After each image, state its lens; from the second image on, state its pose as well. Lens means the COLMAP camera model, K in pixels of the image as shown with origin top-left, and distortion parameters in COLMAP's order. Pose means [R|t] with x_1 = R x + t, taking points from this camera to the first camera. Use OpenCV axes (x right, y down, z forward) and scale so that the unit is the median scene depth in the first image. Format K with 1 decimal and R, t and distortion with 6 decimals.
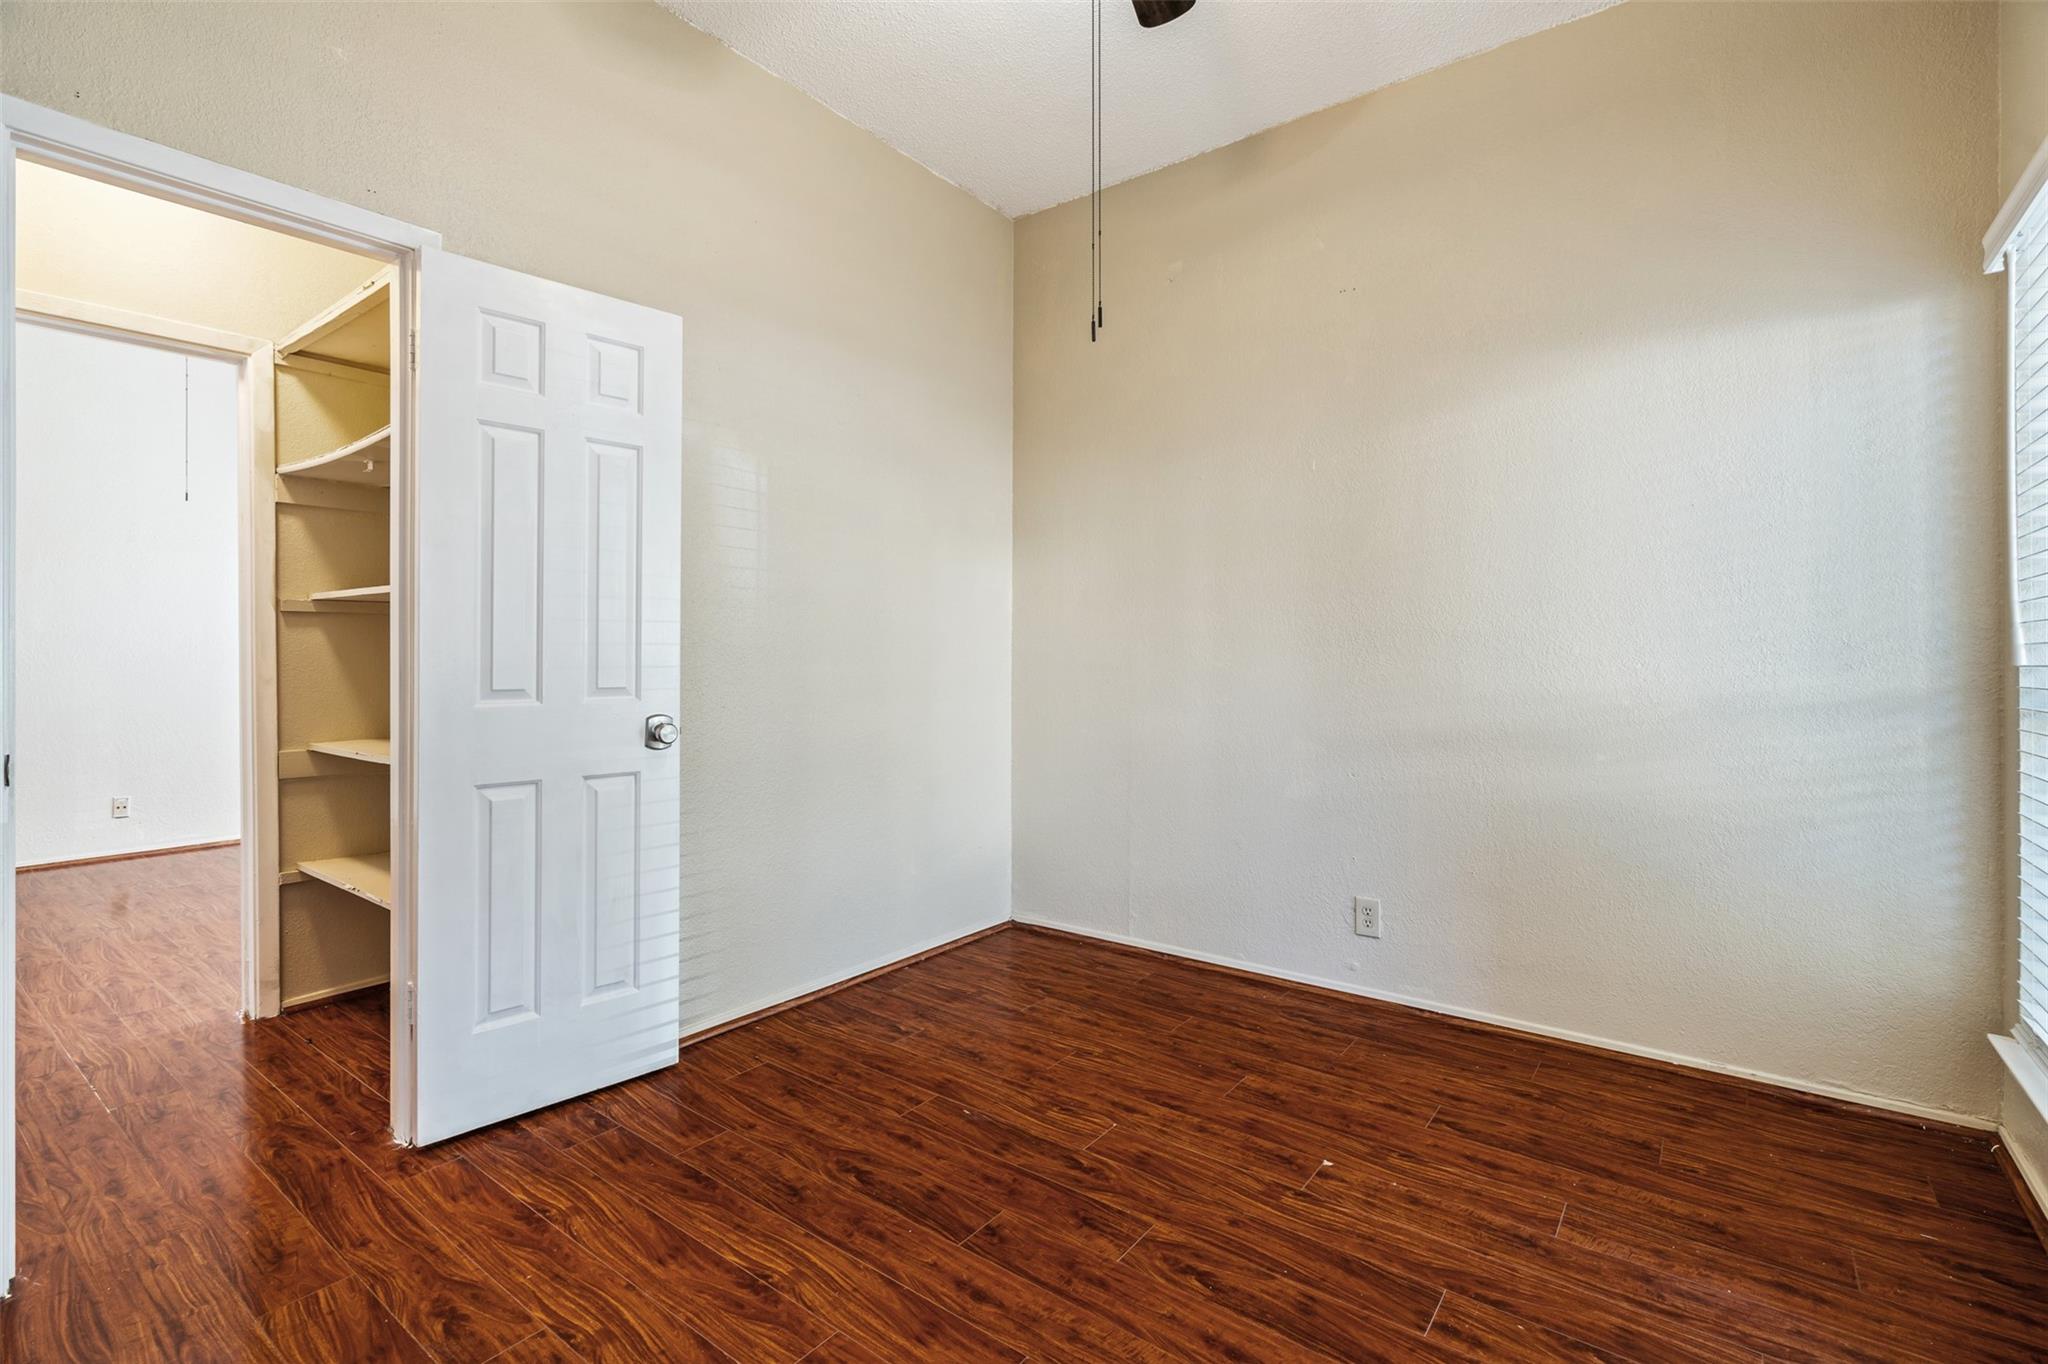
lens RADIAL K [[925.9, 0, 1031.4], [0, 925.9, 657.6], [0, 0, 1]] dist [-0.008640, 0.001832]
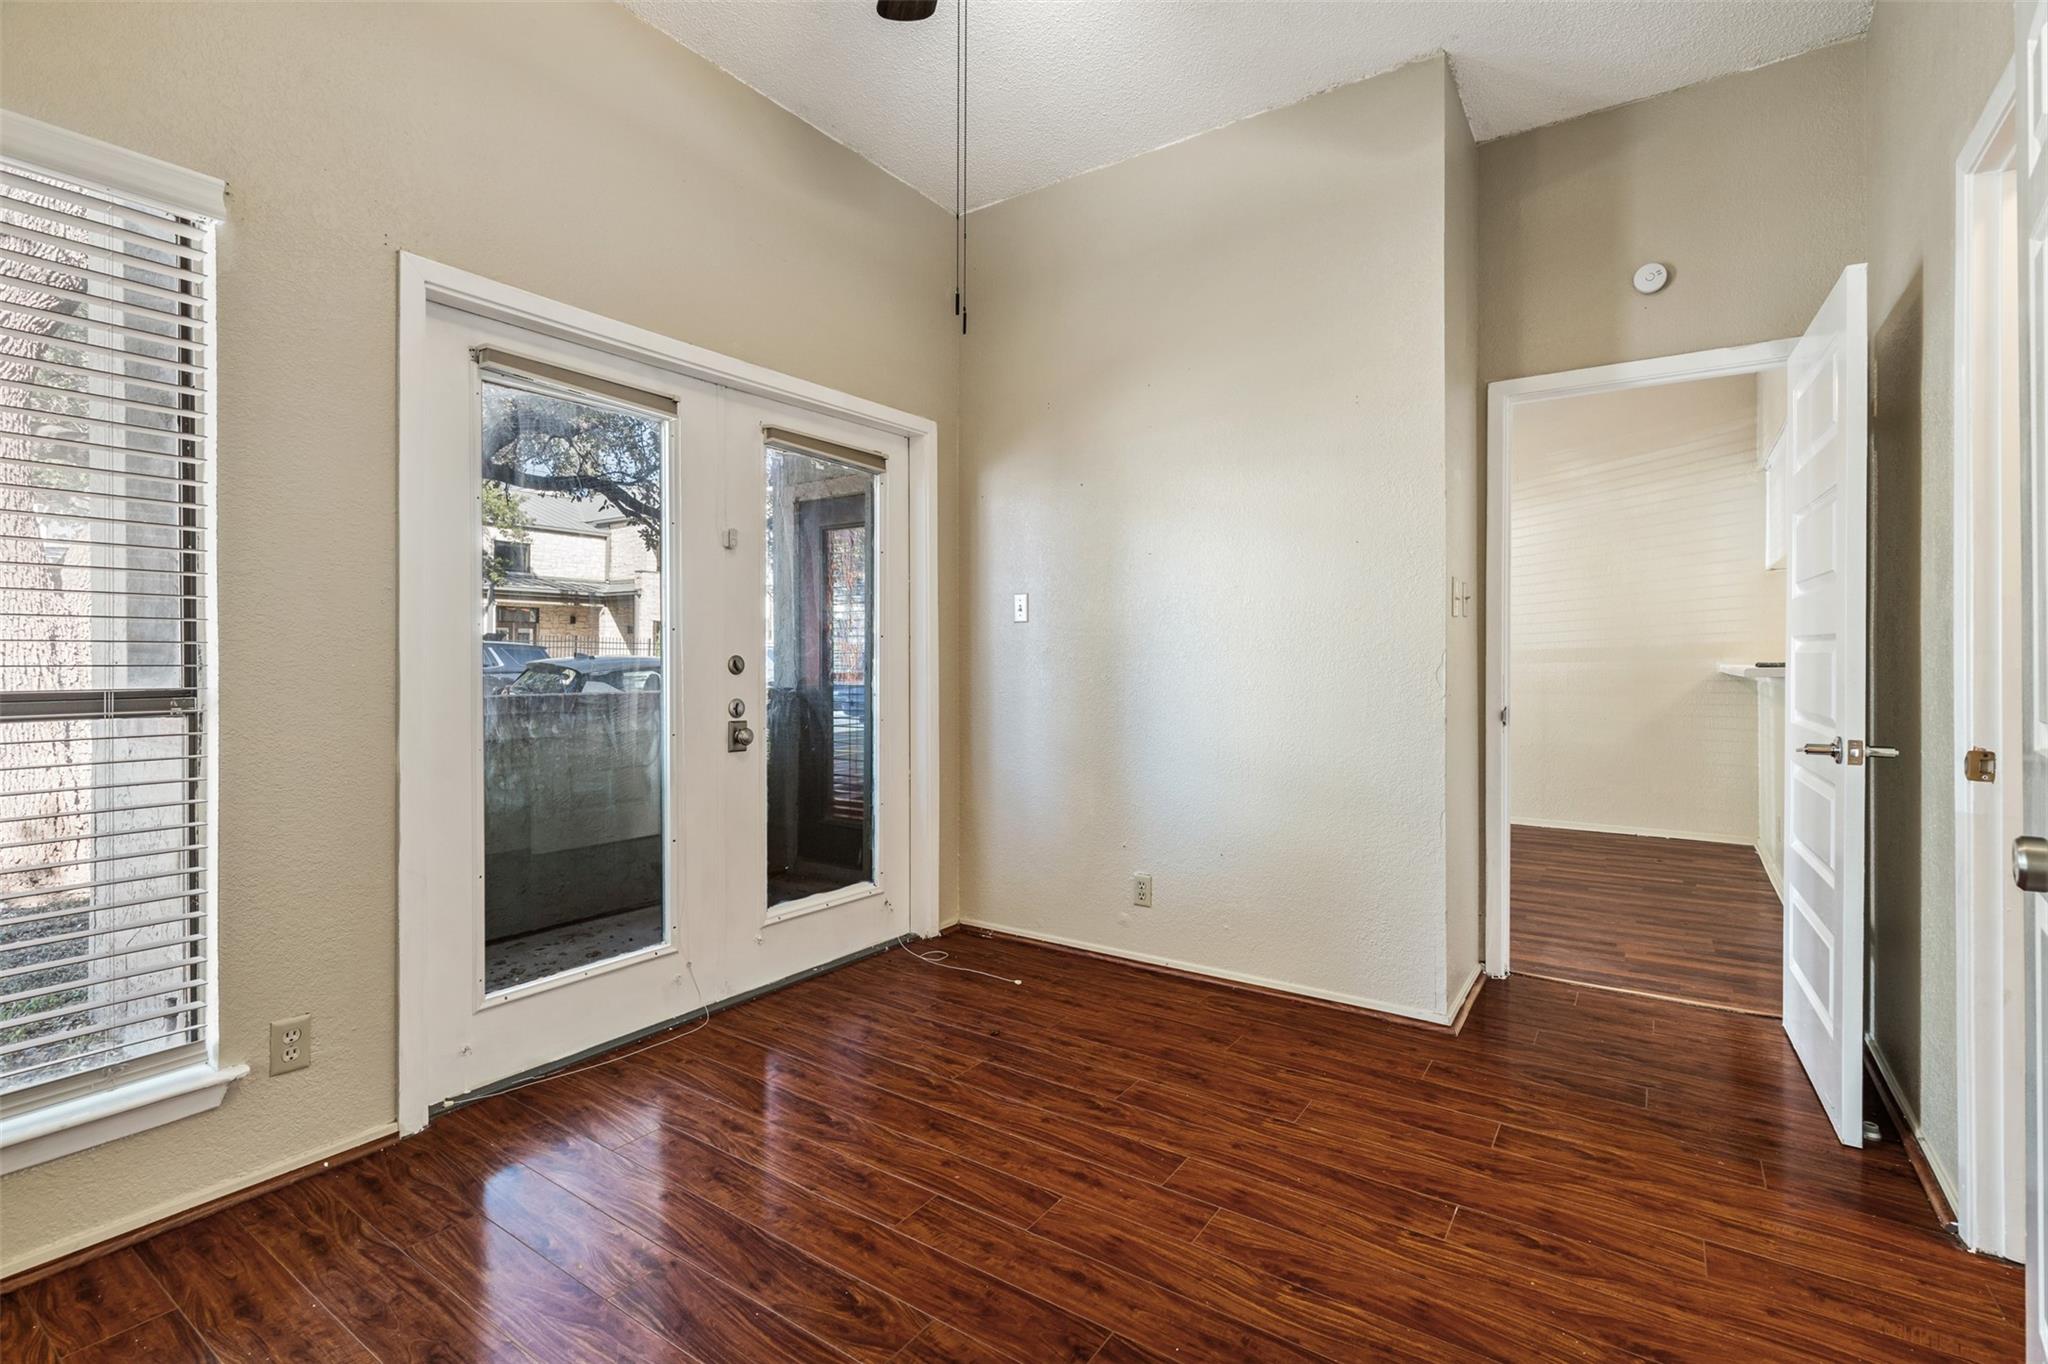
lens RADIAL K [[925.9, 0, 1023.0], [0, 925.9, 667.2], [0, 0, 1]] dist [-0.008640, 0.001832]
pose [[-0.999085, -0.001433, -0.042755, 0.035249], [-0.001682, 0.999982, 0.005797, 0.001876], [0.042746, 0.005864, -0.999069, 1.463766]]
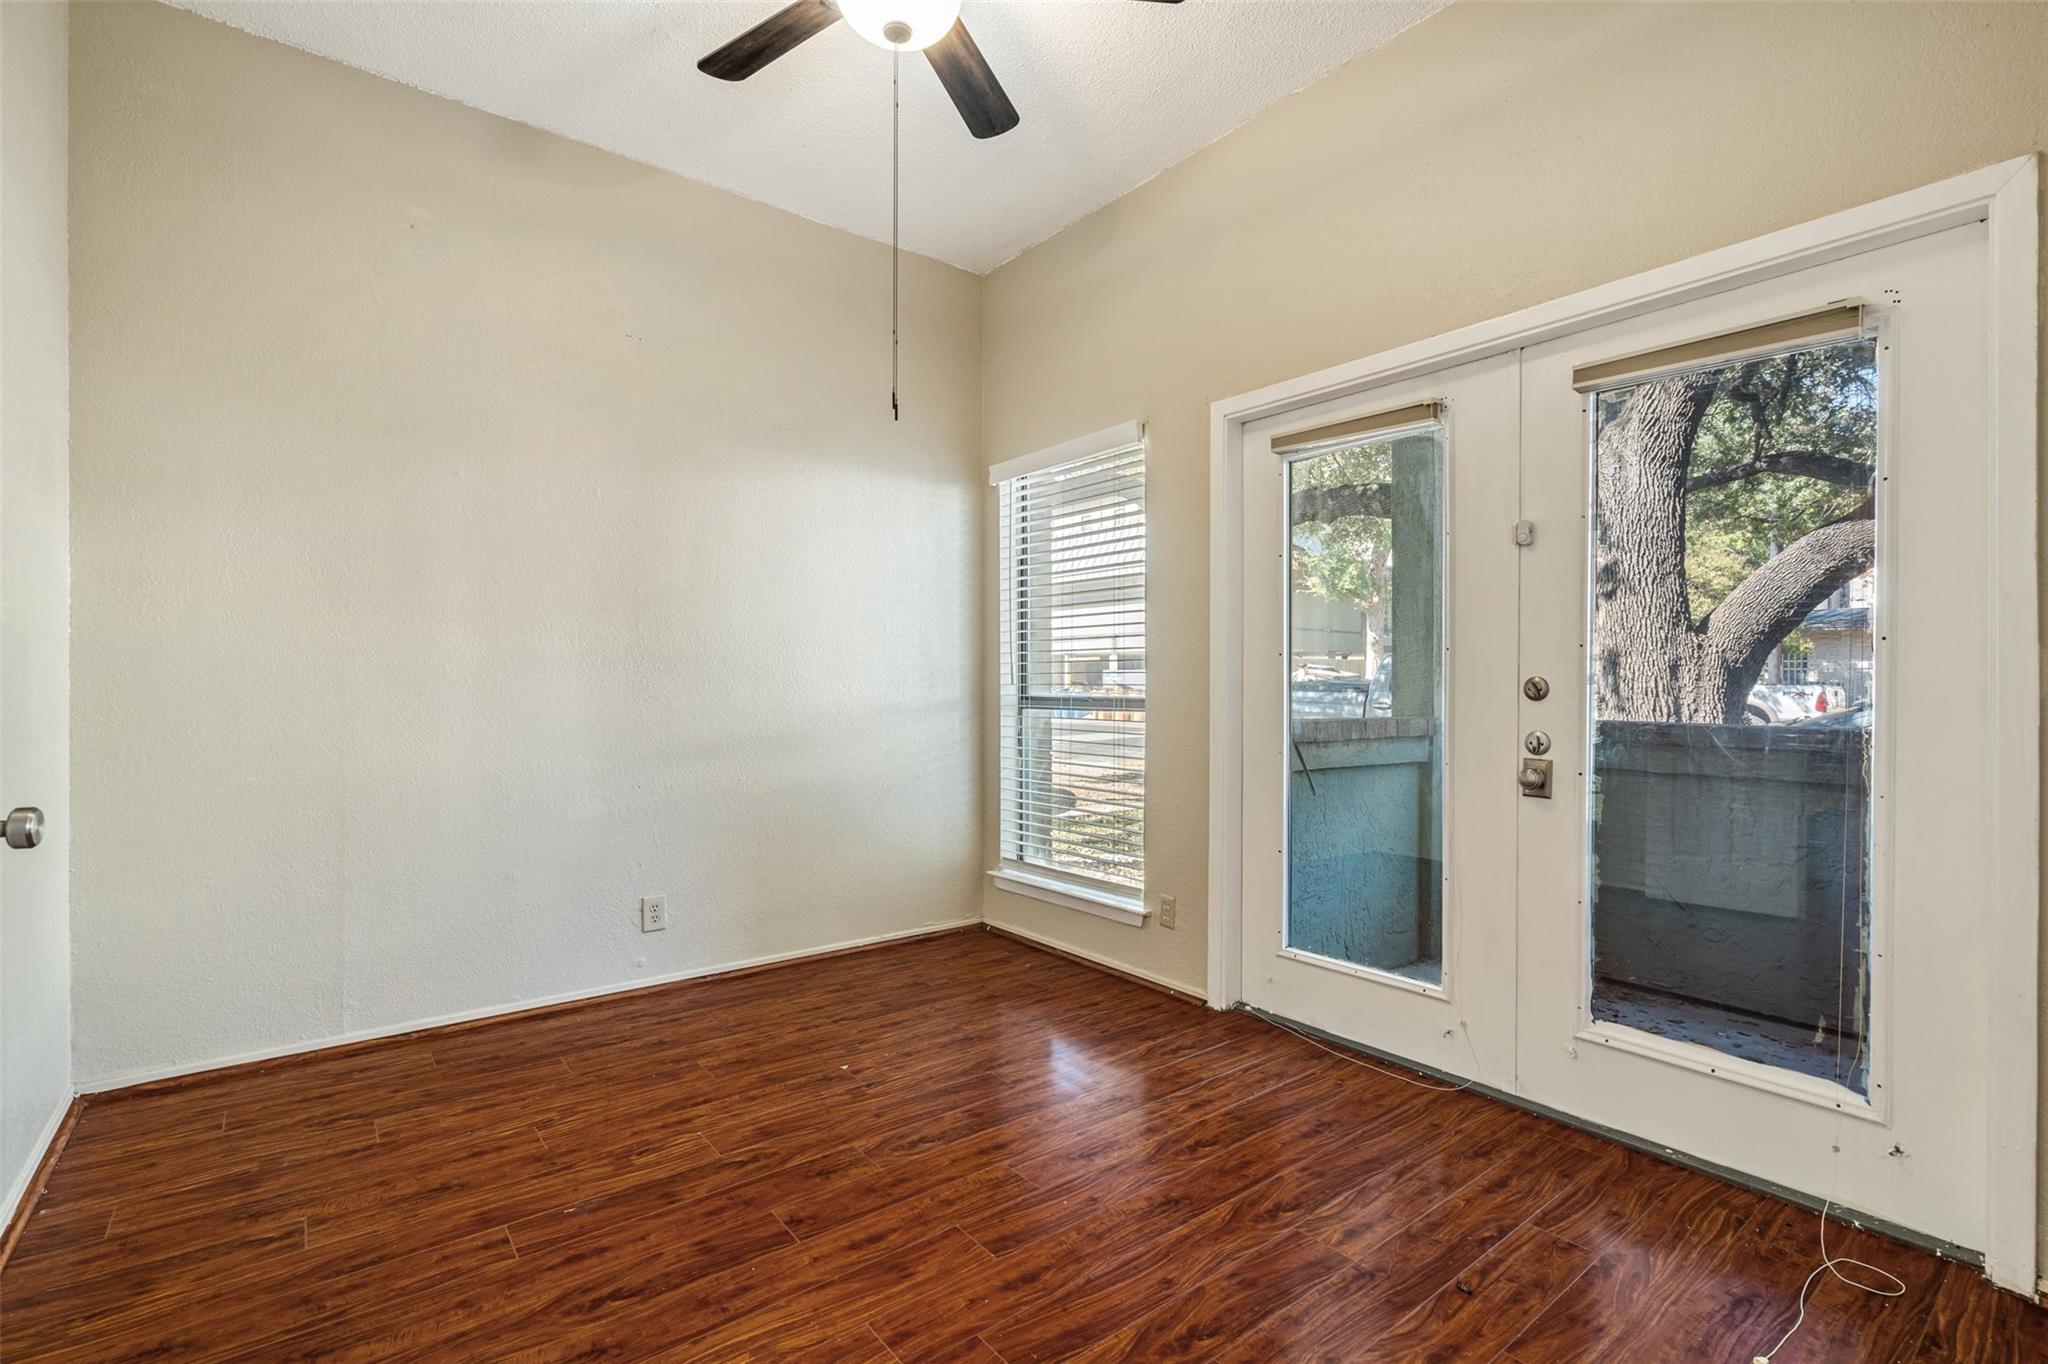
lens RADIAL K [[925.9, 0, 1040.1], [0, 925.9, 690.4], [0, 0, 1]] dist [-0.008640, 0.001832]
pose [[0.243843, -0.008503, 0.969777, -0.799622], [-0.004302, 0.999942, 0.009849, 0.001468], [-0.969805, -0.006573, 0.243792, 0.381742]]
